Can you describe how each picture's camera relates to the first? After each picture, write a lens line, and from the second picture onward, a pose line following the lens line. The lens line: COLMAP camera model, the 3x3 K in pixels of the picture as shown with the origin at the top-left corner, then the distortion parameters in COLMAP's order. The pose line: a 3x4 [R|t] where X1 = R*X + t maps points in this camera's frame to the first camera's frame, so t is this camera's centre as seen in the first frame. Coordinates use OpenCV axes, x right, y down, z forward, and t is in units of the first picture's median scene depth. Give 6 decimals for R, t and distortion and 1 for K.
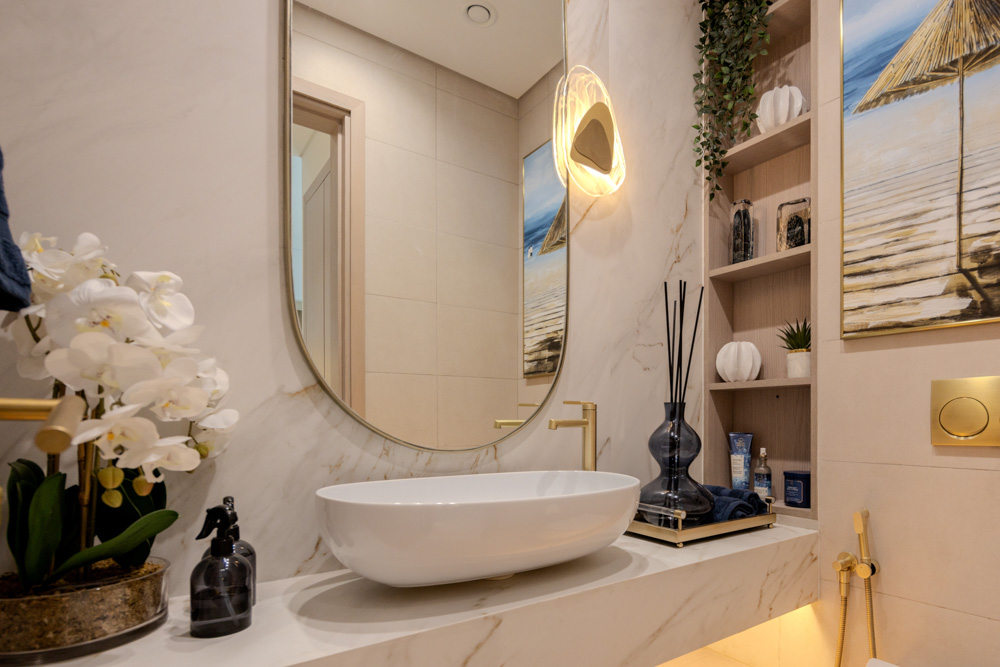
lens RADIAL K [[556.1, 0, 619.5], [0, 556.1, 418.5], [0, 0, 1]] dist [-0.004361, -0.001340]
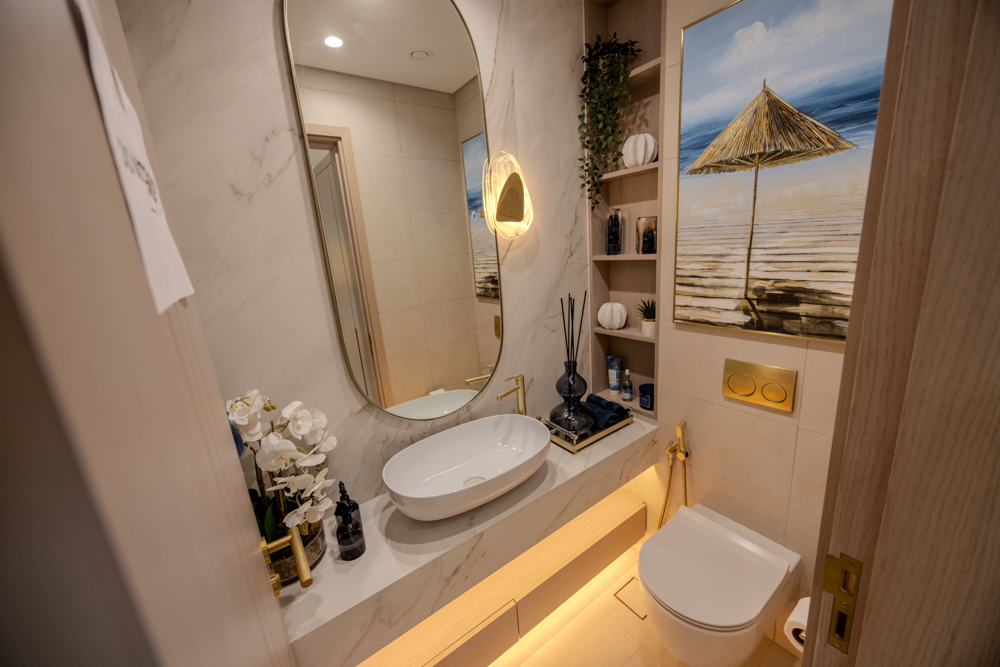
lens RADIAL K [[394.9, 0, 525.4], [0, 394.9, 324.9], [0, 0, 1]] dist [-0.000096, -0.000268]
pose [[0.996918, -0.049956, -0.060481, 0.040810], [0.063189, 0.968270, 0.241786, -0.423606], [0.046483, -0.244863, 0.968443, -0.120223]]
